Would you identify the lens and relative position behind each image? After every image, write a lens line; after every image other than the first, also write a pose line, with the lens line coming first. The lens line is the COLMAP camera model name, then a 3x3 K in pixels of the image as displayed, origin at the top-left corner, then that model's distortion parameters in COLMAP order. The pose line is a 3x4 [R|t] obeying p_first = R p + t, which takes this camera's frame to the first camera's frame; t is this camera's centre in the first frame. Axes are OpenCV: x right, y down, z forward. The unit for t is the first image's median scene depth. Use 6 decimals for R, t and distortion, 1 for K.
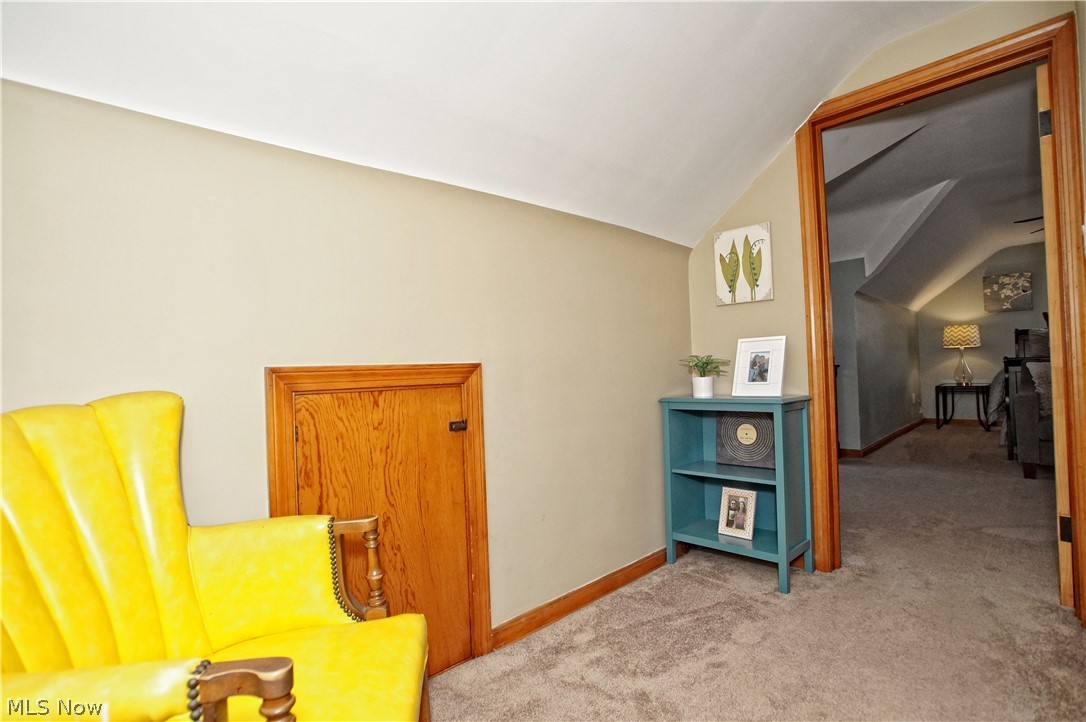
lens RADIAL K [[527.9, 0, 536.9], [0, 527.9, 357.3], [0, 0, 1]] dist [-0.051146, 0.018856]
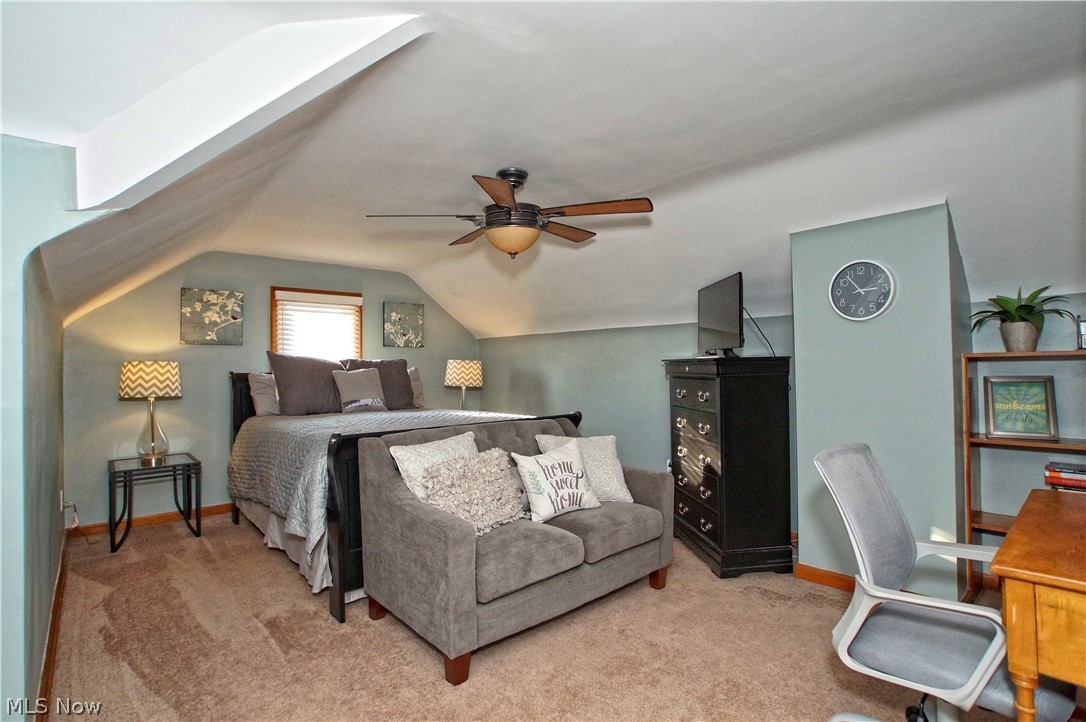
lens RADIAL K [[527.9, 0, 553.1], [0, 527.9, 363.0], [0, 0, 1]] dist [-0.051146, 0.018856]
pose [[0.036995, 0.047281, 0.998196, 0.252389], [-0.008361, 0.998860, -0.047002, -0.036481], [-0.999280, -0.006607, 0.037348, 0.522786]]
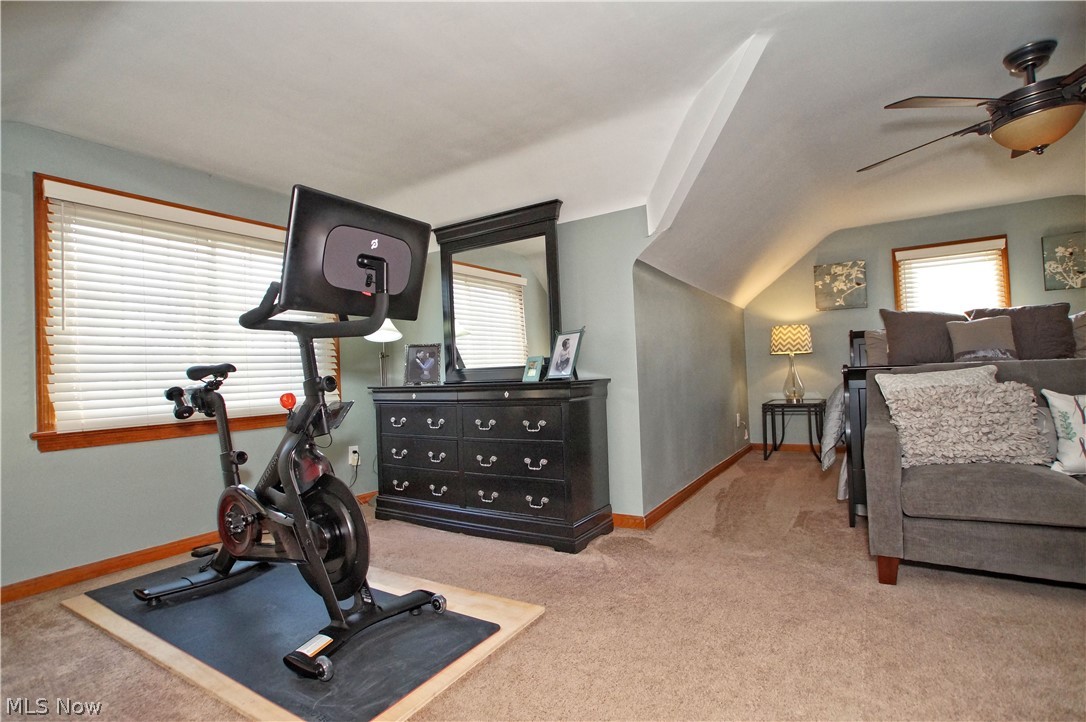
lens RADIAL K [[527.9, 0, 545.6], [0, 527.9, 357.3], [0, 0, 1]] dist [-0.051146, 0.018856]
pose [[0.971704, 0.002668, 0.236186, 0.276547], [0.001730, 0.999829, -0.018416, 0.000458], [-0.236195, 0.018303, 0.971533, 0.317707]]
